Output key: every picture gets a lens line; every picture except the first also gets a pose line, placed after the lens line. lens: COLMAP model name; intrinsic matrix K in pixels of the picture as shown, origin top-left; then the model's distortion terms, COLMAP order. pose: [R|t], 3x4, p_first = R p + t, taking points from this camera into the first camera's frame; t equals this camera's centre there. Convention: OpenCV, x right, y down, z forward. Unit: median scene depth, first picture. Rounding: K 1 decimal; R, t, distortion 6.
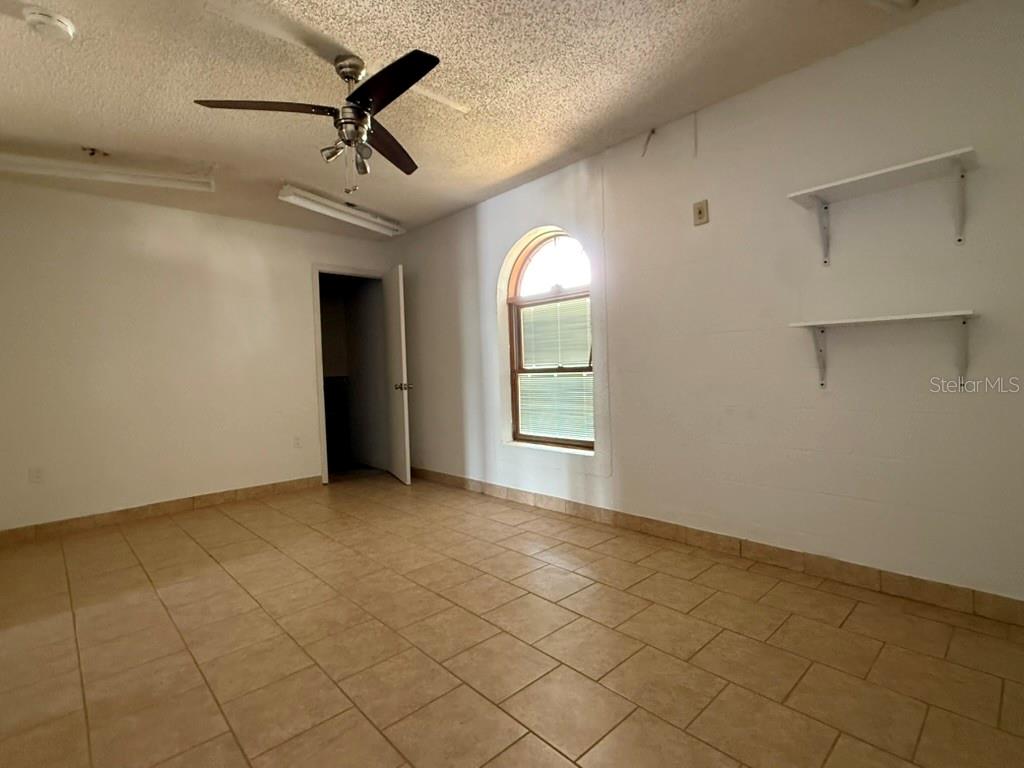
lens RADIAL K [[493.7, 0, 513.2], [0, 493.7, 386.2], [0, 0, 1]] dist [0.001421, -0.000122]
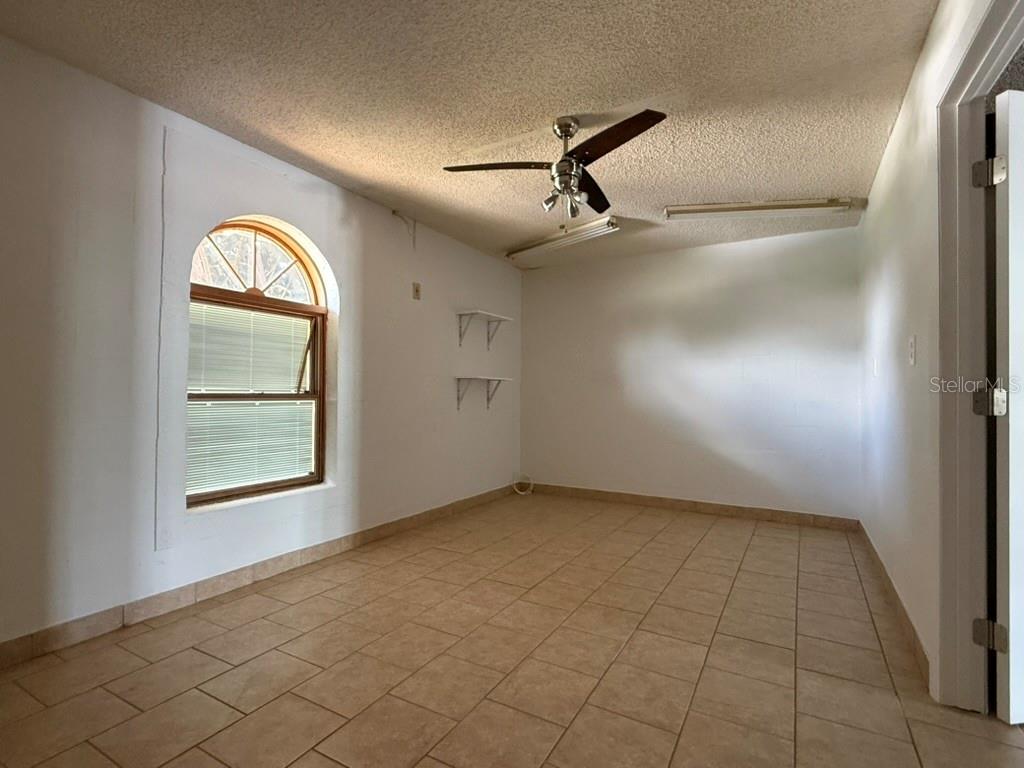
lens RADIAL K [[493.7, 0, 511.8], [0, 493.7, 386.1], [0, 0, 1]] dist [0.001421, -0.000122]
pose [[-0.282262, 0.047972, 0.958137, -0.940171], [0.037689, 0.998532, -0.038892, -0.005366], [-0.958597, 0.025134, -0.283656, 1.007326]]
